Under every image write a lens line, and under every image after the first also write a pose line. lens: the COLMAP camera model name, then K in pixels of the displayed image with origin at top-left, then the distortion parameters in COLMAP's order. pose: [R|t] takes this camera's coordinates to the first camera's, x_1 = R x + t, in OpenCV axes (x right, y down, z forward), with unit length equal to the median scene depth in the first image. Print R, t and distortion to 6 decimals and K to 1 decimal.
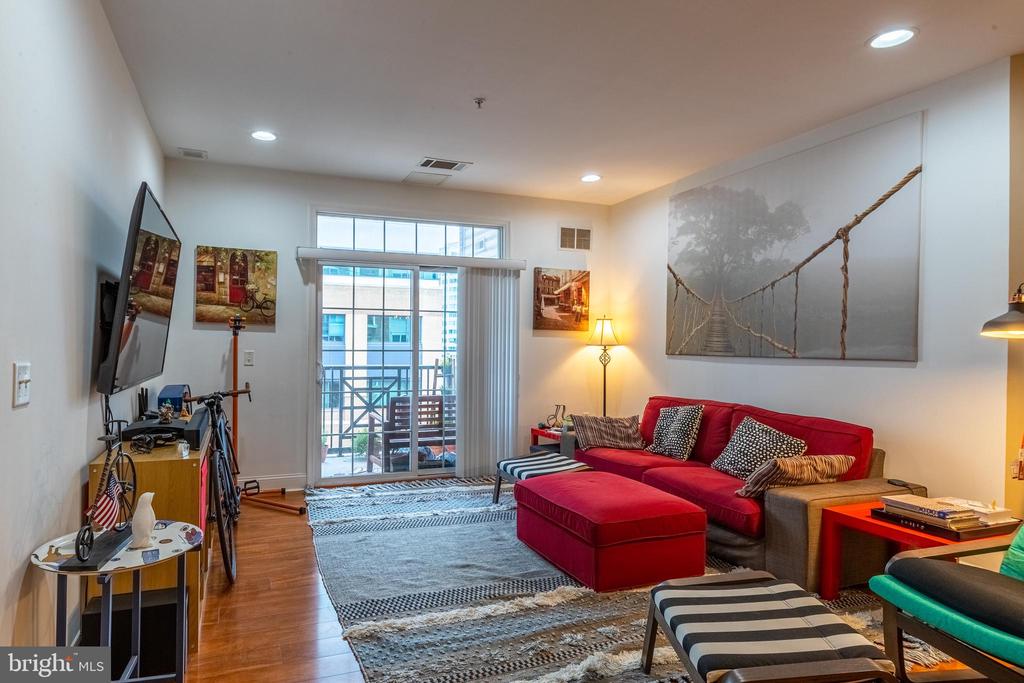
lens RADIAL K [[644.7, 0, 512.0], [0, 644.7, 341.5], [0, 0, 1]] dist [-0.000243, 0.000644]
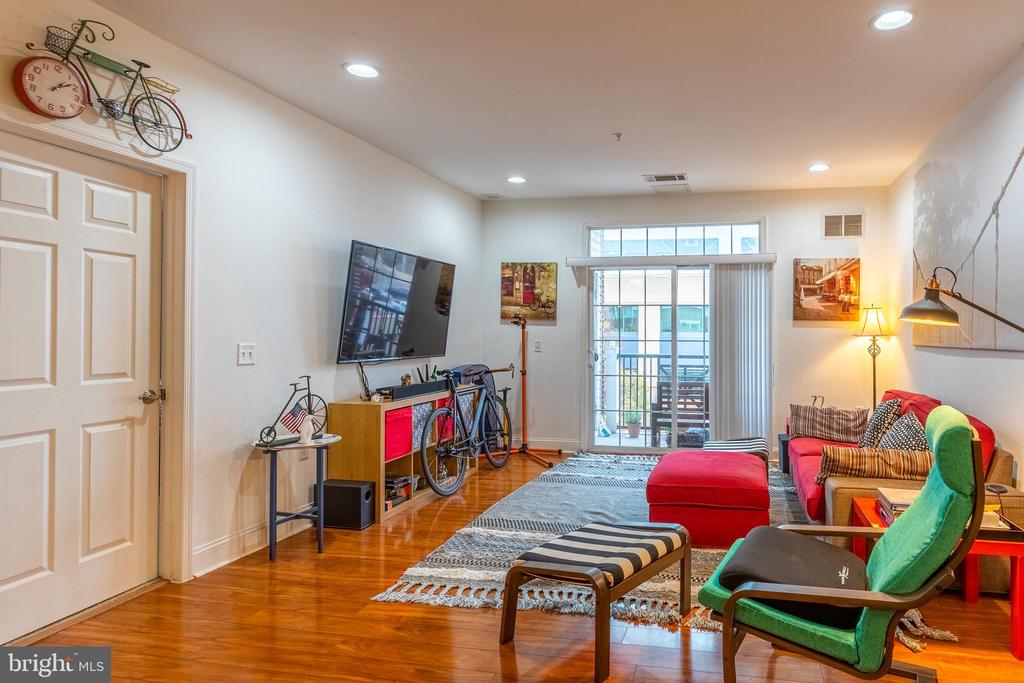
lens RADIAL K [[594.3, 0, 510.4], [0, 594.3, 326.7], [0, 0, 1]] dist [0.004071, 0.001118]
pose [[0.831857, -0.010358, -0.554893, 0.190994], [0.004267, 0.999916, -0.012269, 0.001145], [0.554973, 0.007839, 0.831831, -0.021593]]
